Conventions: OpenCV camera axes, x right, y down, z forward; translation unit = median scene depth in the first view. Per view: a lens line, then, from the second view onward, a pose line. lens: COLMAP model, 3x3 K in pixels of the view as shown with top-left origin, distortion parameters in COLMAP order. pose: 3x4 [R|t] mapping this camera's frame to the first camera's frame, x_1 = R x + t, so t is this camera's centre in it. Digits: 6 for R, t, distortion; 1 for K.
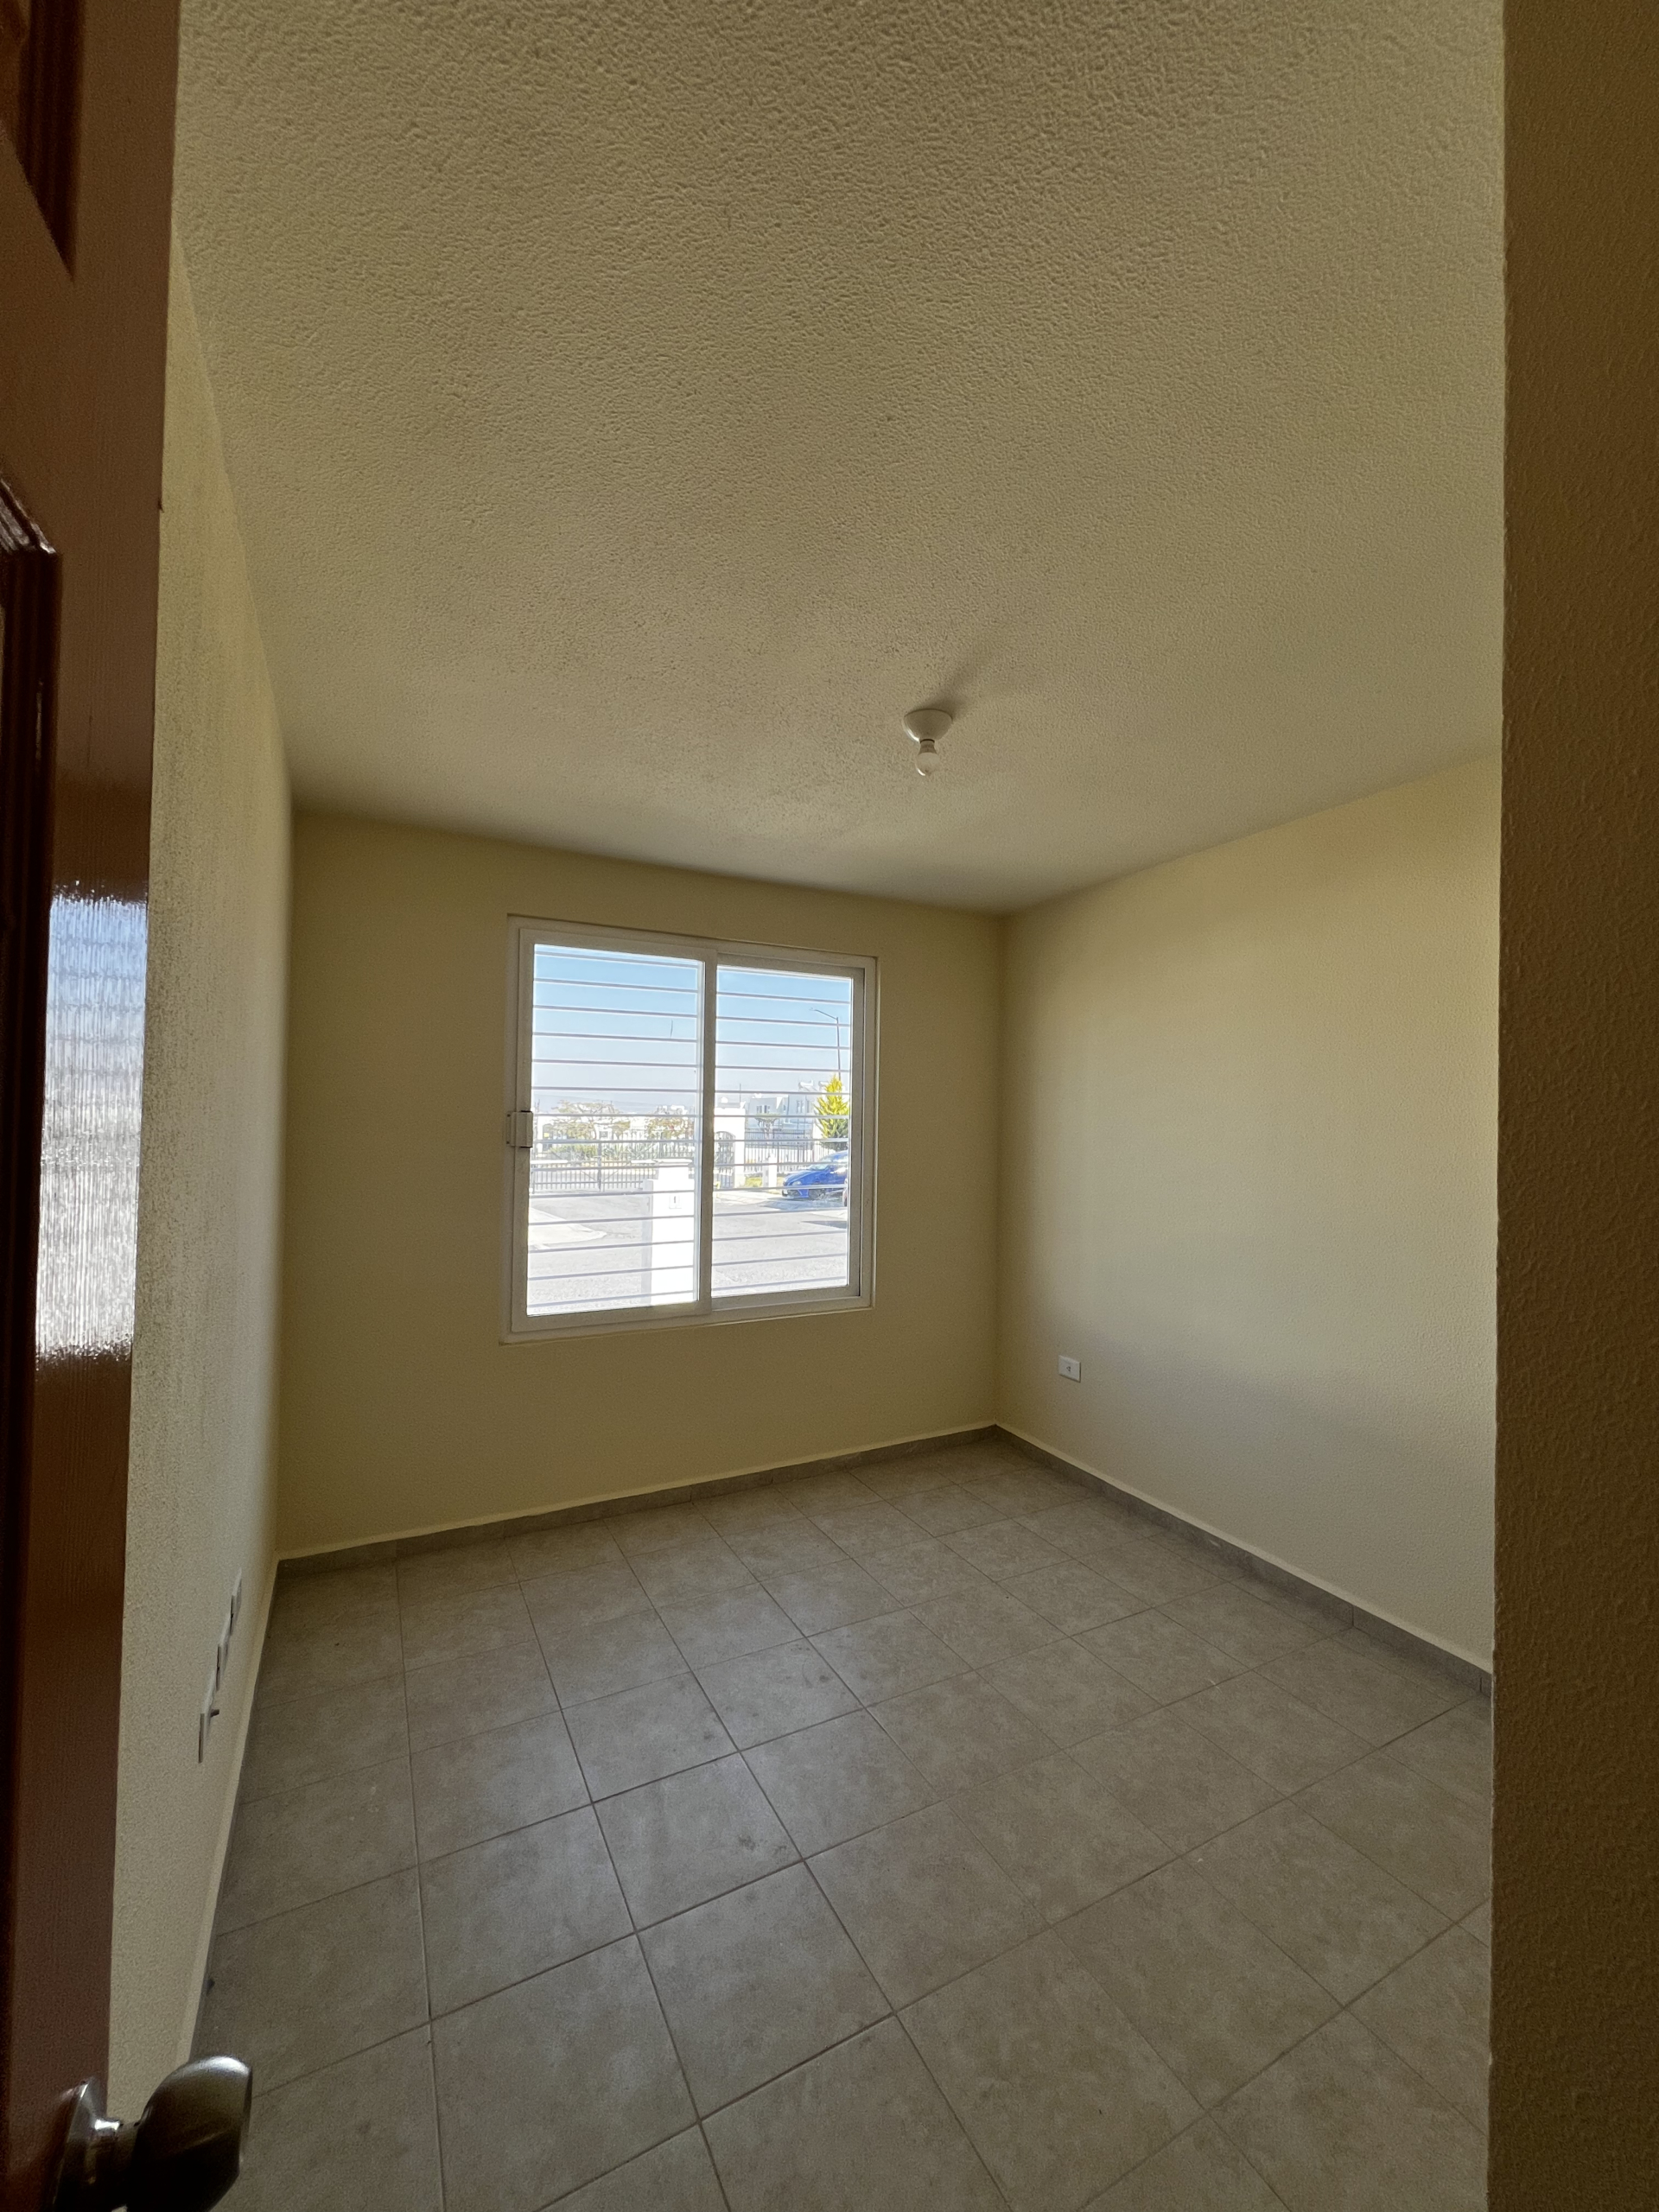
lens RADIAL K [[883.6, 0, 831.6], [0, 883.6, 1107.6], [0, 0, 1]] dist [-0.003257, 0.000788]
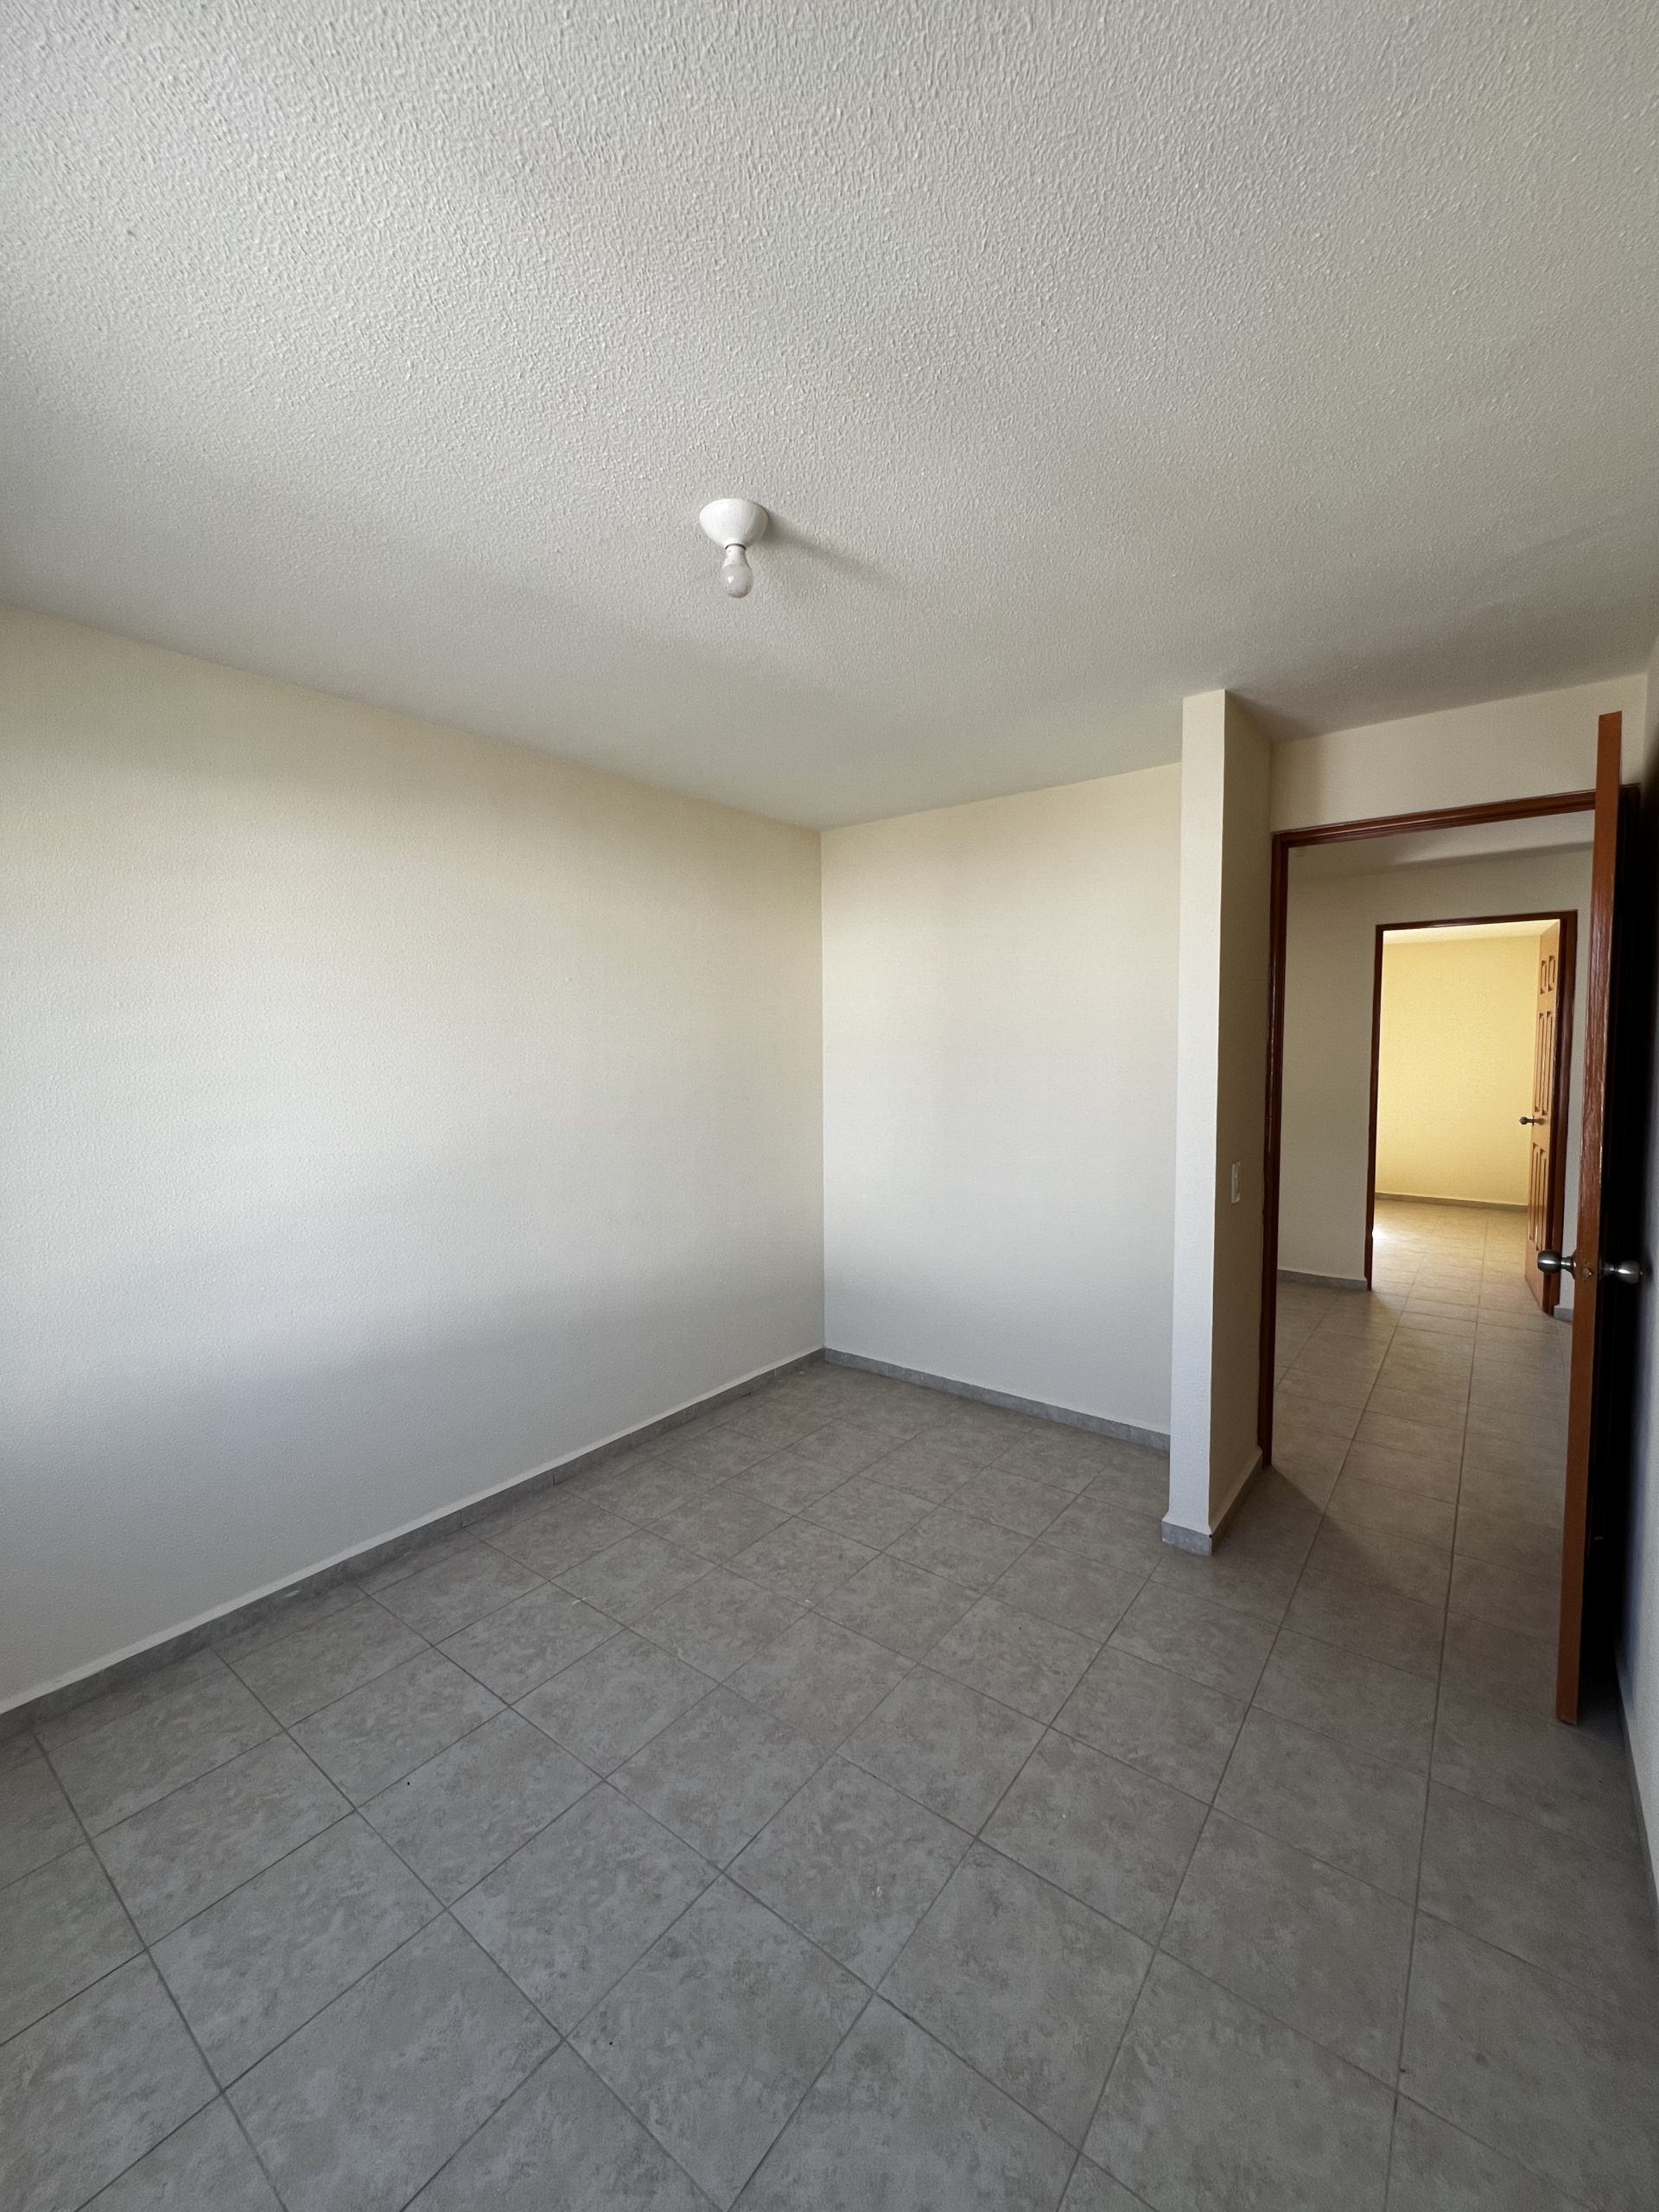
lens RADIAL K [[883.6, 0, 822.5], [0, 883.6, 1086.6], [0, 0, 1]] dist [-0.003257, 0.000788]
pose [[-0.412695, -0.054372, 0.909245, -0.656053], [-0.010964, 0.998441, 0.054730, -0.012703], [-0.910803, 0.012618, -0.412648, 1.274353]]
